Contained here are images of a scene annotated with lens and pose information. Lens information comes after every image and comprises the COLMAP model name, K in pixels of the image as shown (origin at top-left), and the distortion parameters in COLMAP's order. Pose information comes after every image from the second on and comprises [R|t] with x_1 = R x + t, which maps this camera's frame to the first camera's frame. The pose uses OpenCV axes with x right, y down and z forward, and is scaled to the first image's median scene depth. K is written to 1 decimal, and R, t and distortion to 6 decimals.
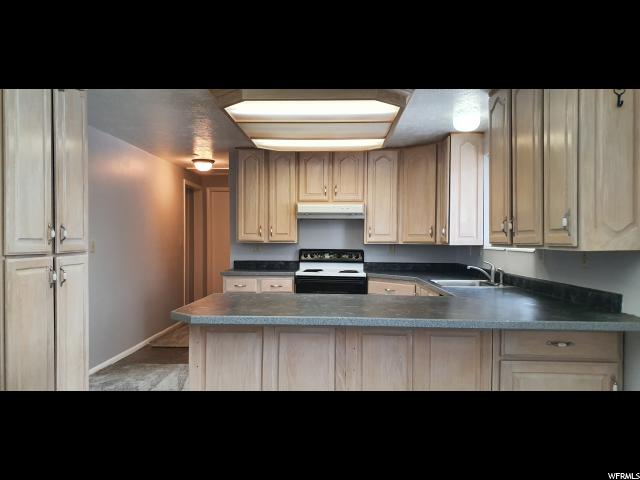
lens RADIAL K [[493.4, 0, 320.3], [0, 493.4, 242.1], [0, 0, 1]] dist [0.007725, -0.002339]
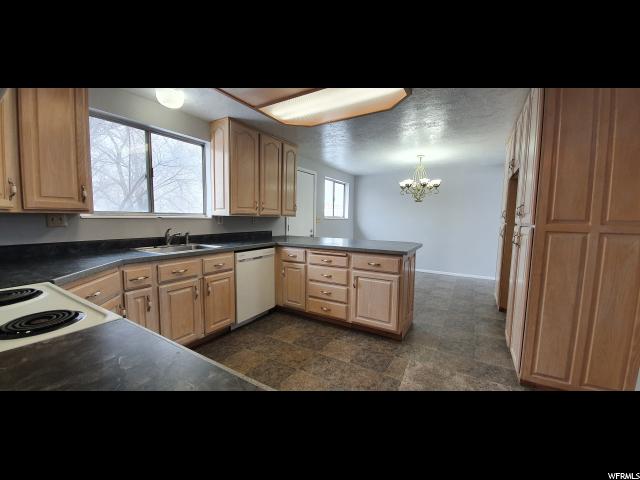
lens RADIAL K [[252.0, 0, 318.2], [0, 252.0, 240.6], [0, 0, 1]] dist [-0.012399, -0.000241]
pose [[-0.872131, -0.063278, 0.485162, -0.211831], [-0.019120, 0.995252, 0.095437, 0.003977], [-0.488898, 0.073957, -0.869200, 1.060097]]
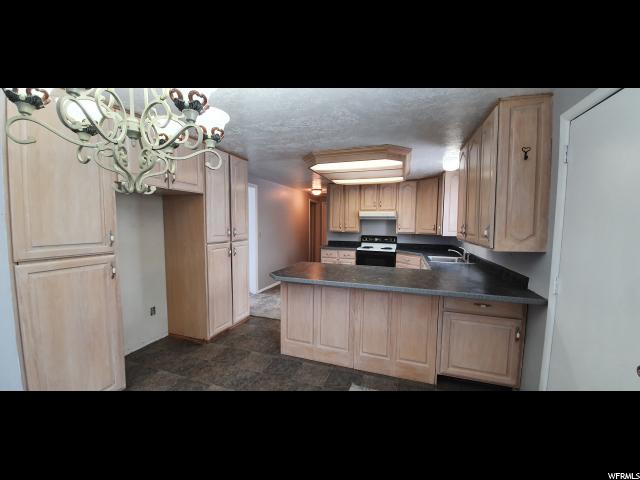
lens RADIAL K [[252.0, 0, 318.2], [0, 252.0, 240.6], [0, 0, 1]] dist [-0.012399, -0.000241]
pose [[0.956715, 0.021803, -0.290207, 0.090485], [-0.004180, 0.998116, 0.061208, -0.027650], [0.290995, -0.057346, 0.955004, 0.020955]]
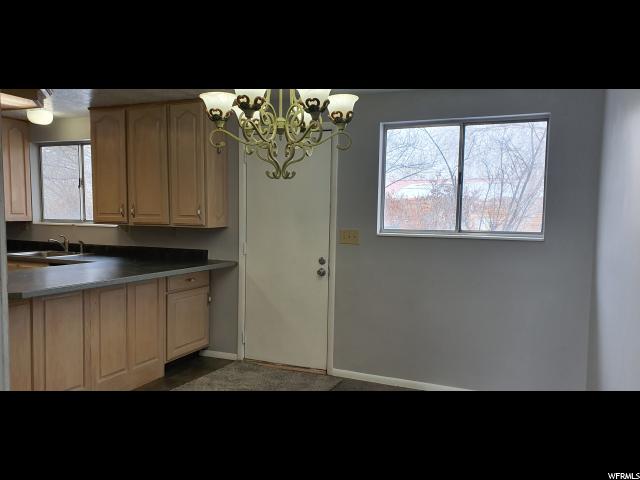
lens RADIAL K [[493.4, 0, 320.3], [0, 493.4, 242.1], [0, 0, 1]] dist [0.007725, -0.002339]
pose [[0.368972, -0.055704, 0.927770, -0.456210], [-0.009431, 0.997927, 0.063667, -0.022472], [-0.929393, -0.032241, 0.367682, -0.040256]]
